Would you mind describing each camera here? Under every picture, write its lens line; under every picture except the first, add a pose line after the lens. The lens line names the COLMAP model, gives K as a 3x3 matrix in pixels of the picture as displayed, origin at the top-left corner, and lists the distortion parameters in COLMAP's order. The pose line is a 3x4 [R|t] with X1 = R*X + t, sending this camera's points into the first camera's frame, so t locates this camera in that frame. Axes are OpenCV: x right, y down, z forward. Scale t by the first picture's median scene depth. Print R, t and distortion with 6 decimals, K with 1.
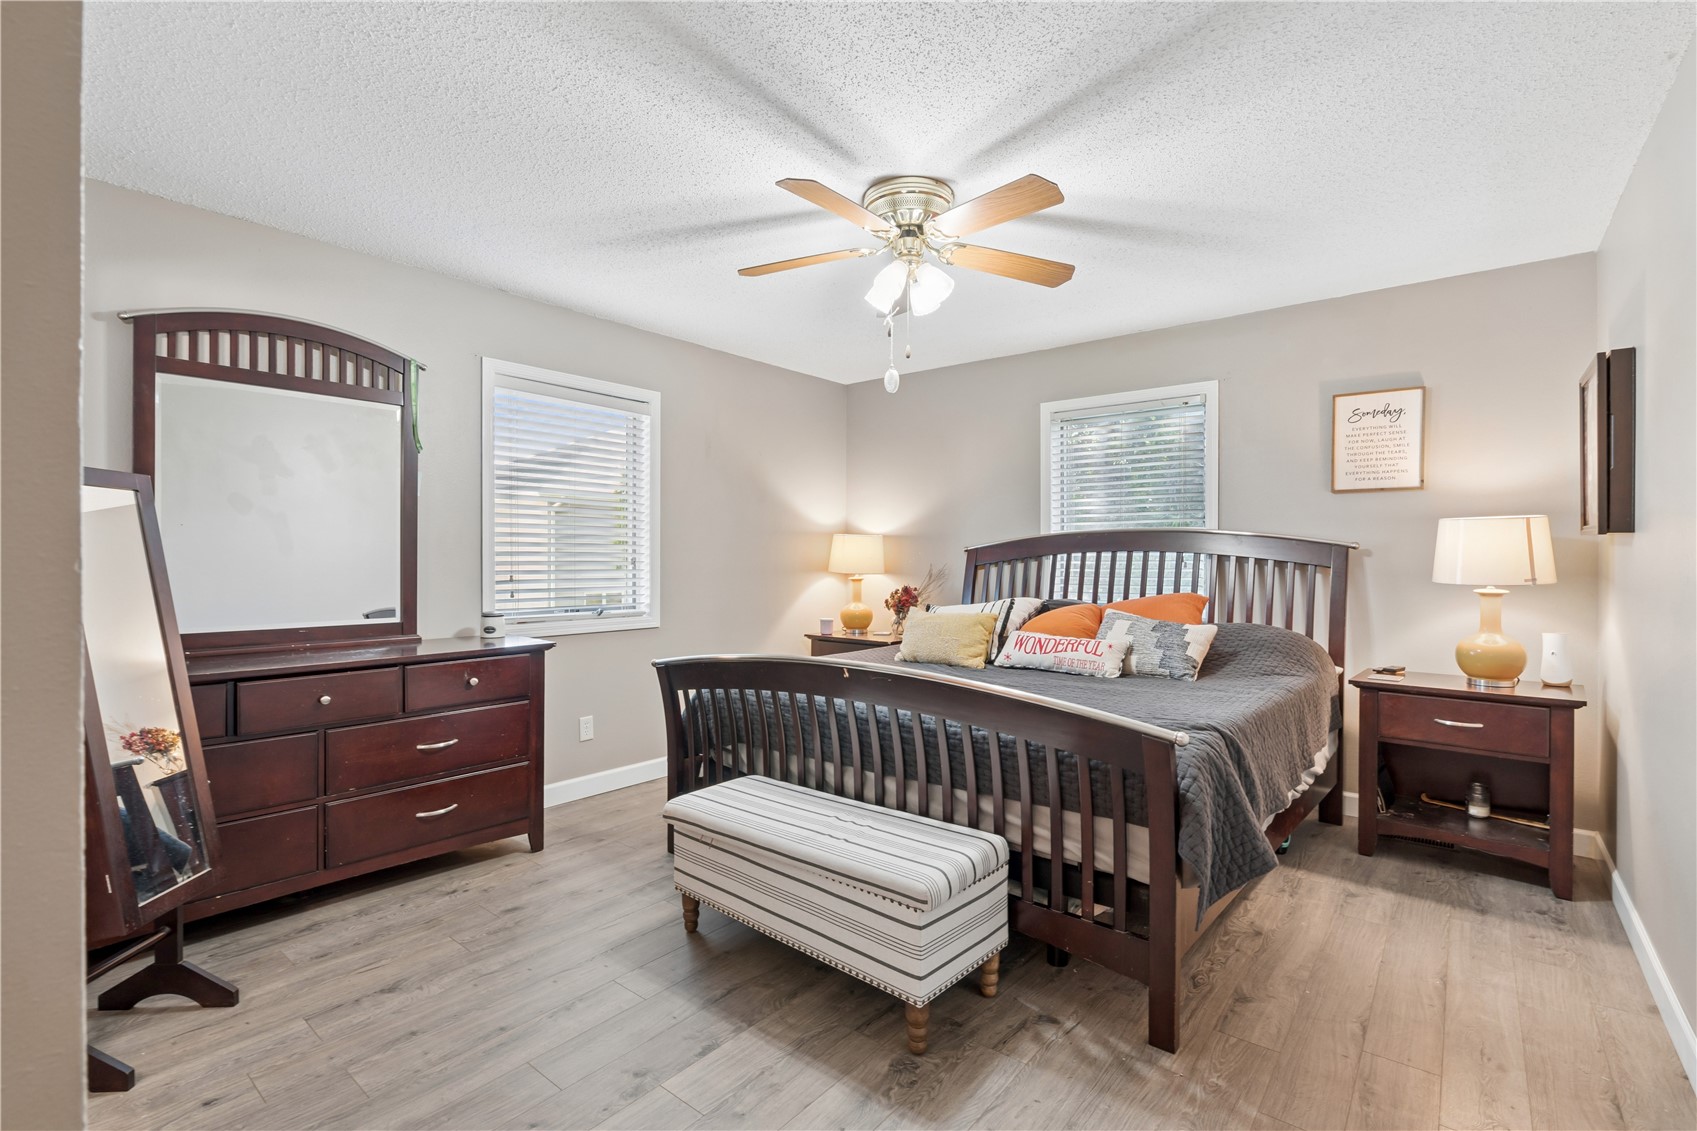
lens RADIAL K [[779.6, 0, 848.5], [0, 779.6, 565.5], [0, 0, 1]] dist [-0.000861, -0.000033]
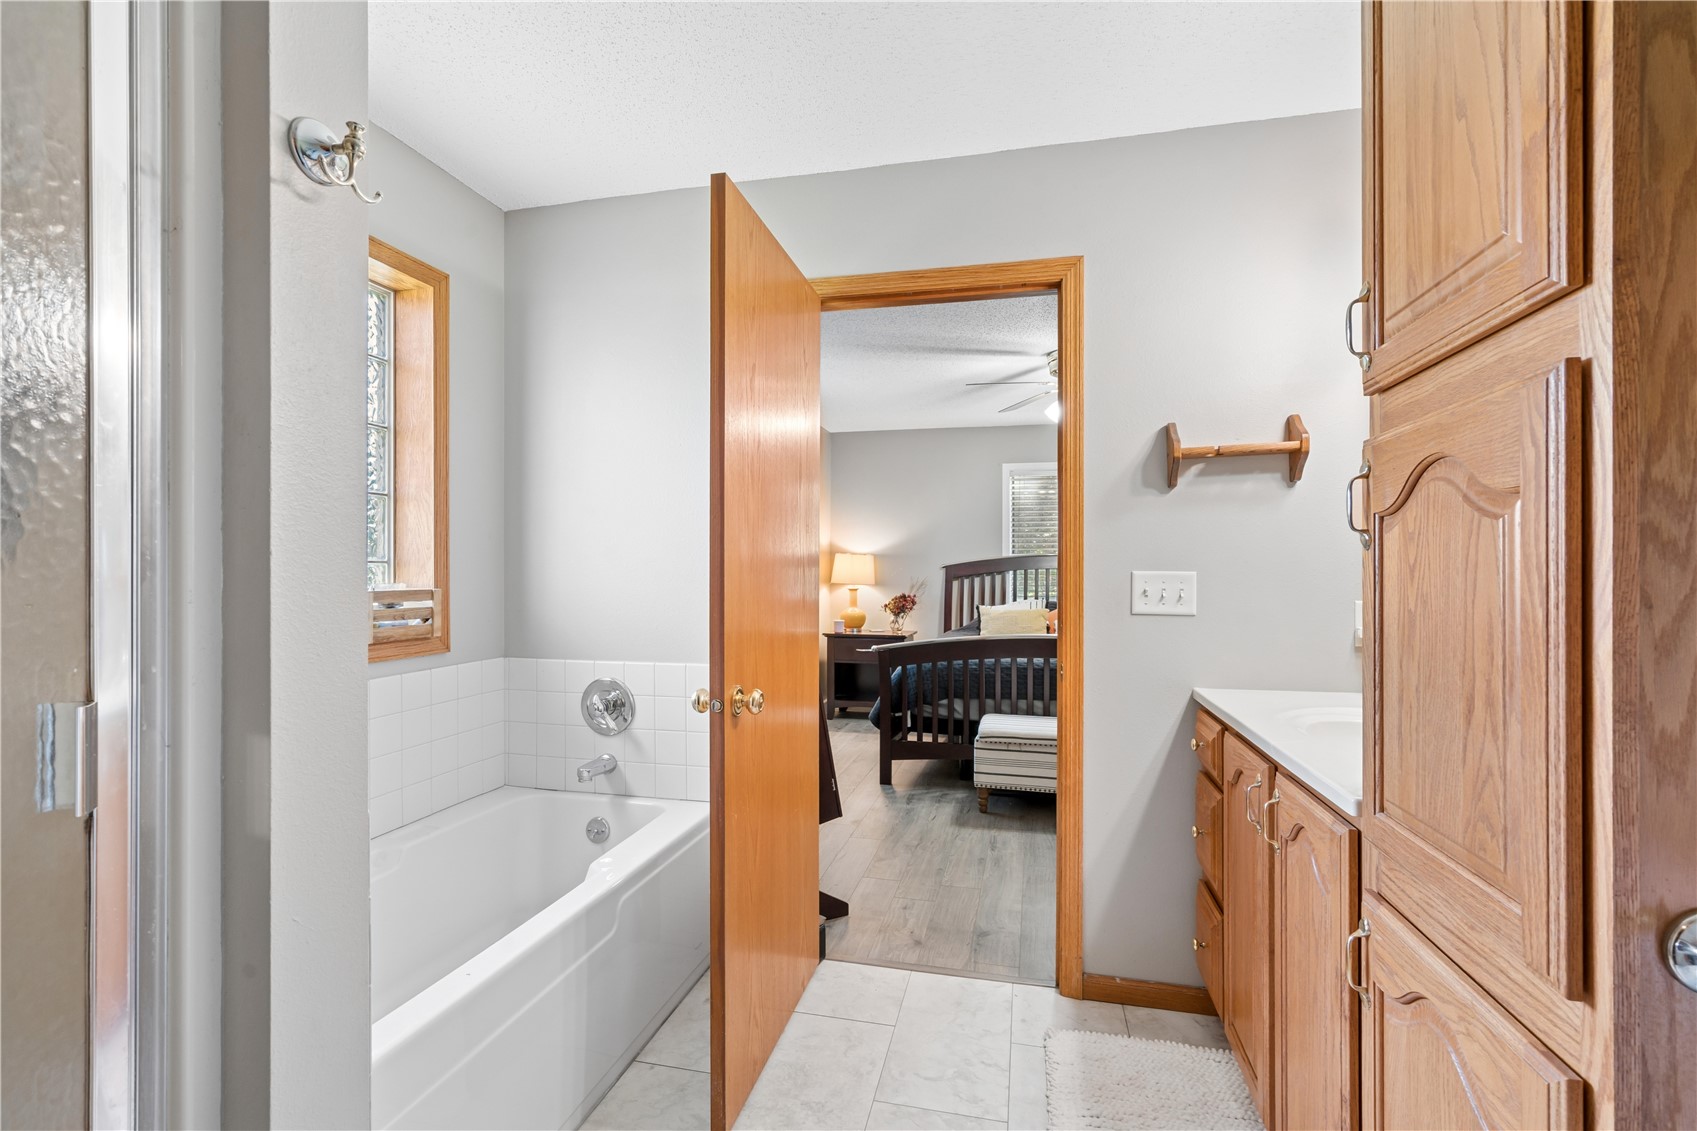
lens RADIAL K [[766.7, 0, 848.7], [0, 766.7, 580.8], [0, 0, 1]] dist [-0.001553, 0.000023]
pose [[0.901489, -0.000698, 0.432802, -0.613273], [0.002494, 0.999990, -0.003581, 0.009710], [-0.432796, 0.004308, 0.901482, -0.139584]]
